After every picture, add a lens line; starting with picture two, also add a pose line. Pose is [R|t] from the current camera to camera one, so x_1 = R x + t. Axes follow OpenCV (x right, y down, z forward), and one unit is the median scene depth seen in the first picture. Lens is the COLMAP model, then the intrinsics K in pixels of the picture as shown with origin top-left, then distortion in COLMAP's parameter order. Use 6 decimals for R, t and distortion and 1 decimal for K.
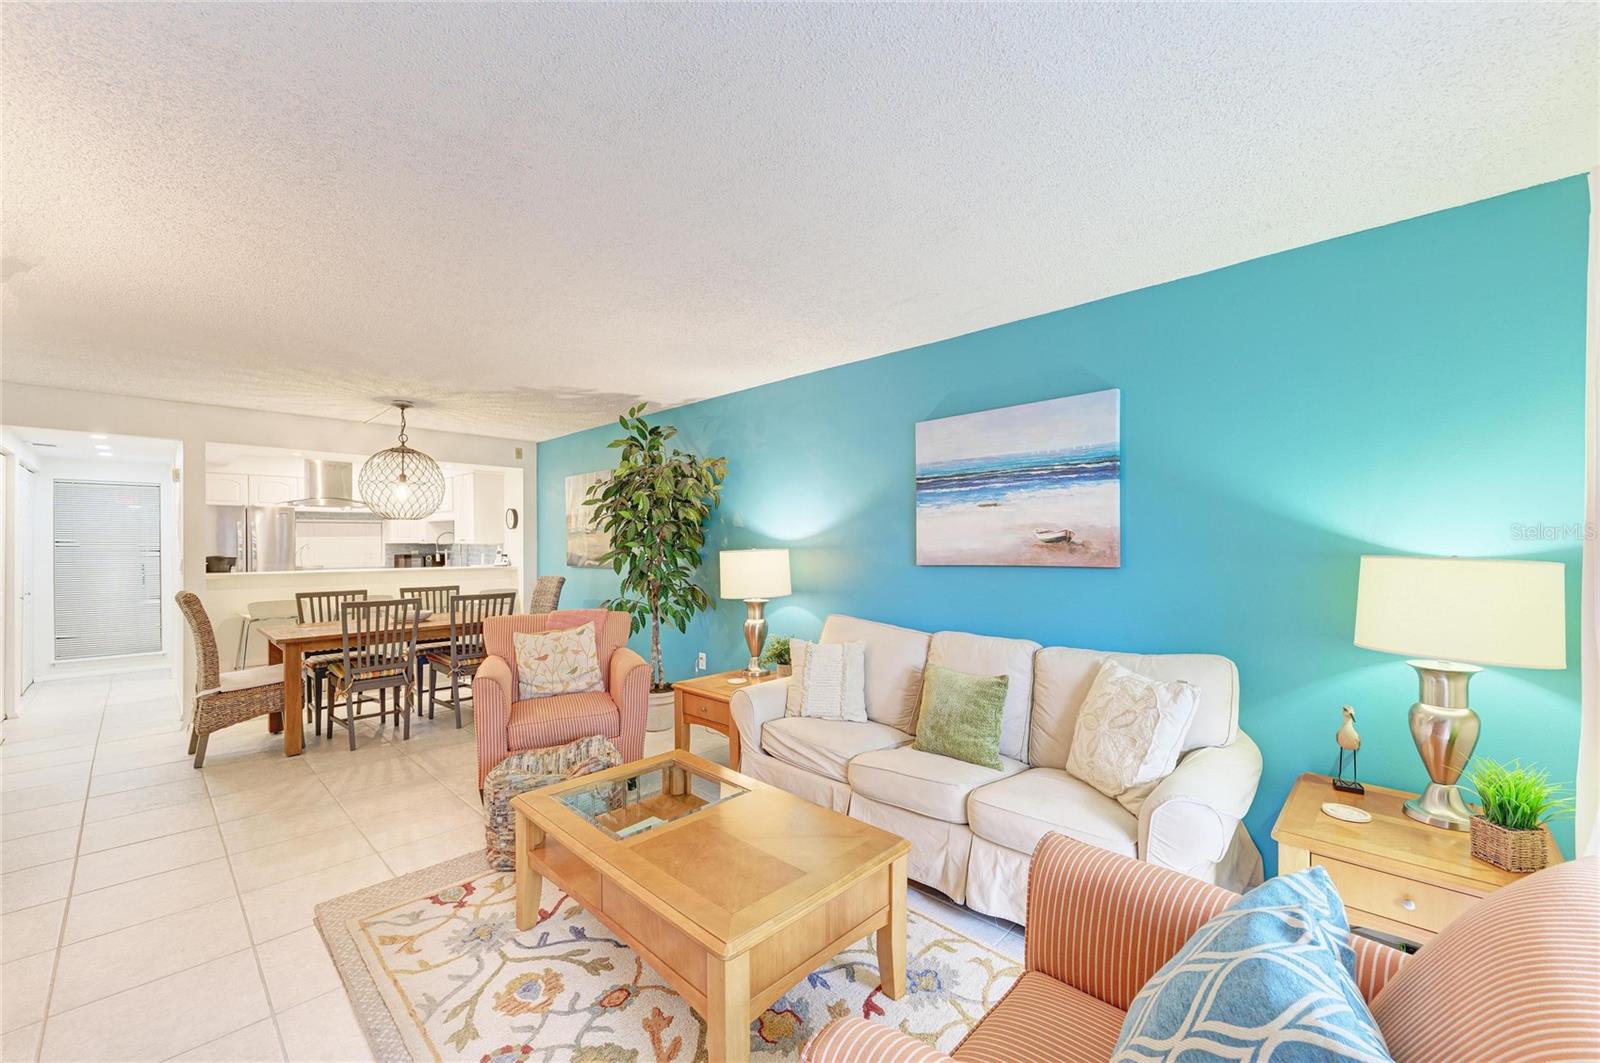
lens RADIAL K [[630.8, 0, 810.2], [0, 630.8, 545.6], [0, 0, 1]] dist [0.008934, -0.005454]
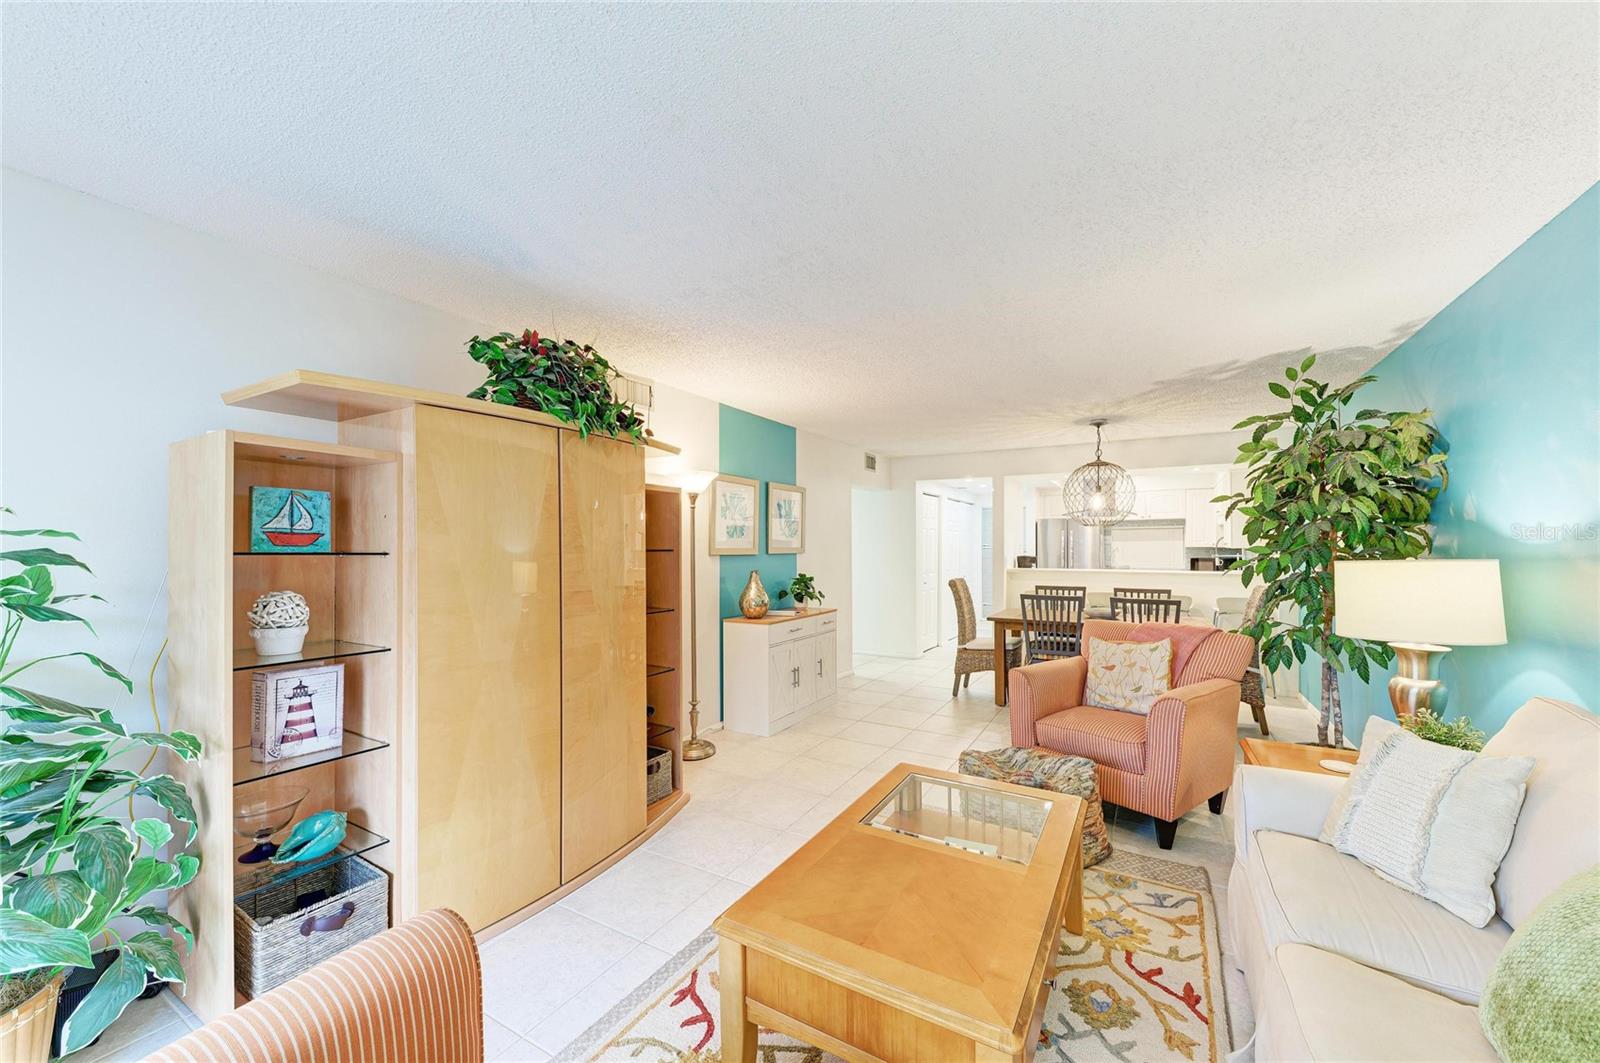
lens RADIAL K [[595.5, 0, 809.3], [0, 595.5, 541.5], [0, 0, 1]] dist [0.011596, -0.006924]
pose [[0.235708, -0.006433, -0.971803, 0.372371], [-0.004295, 0.999961, -0.007661, -0.004587], [0.971814, 0.005980, 0.235671, 0.368796]]
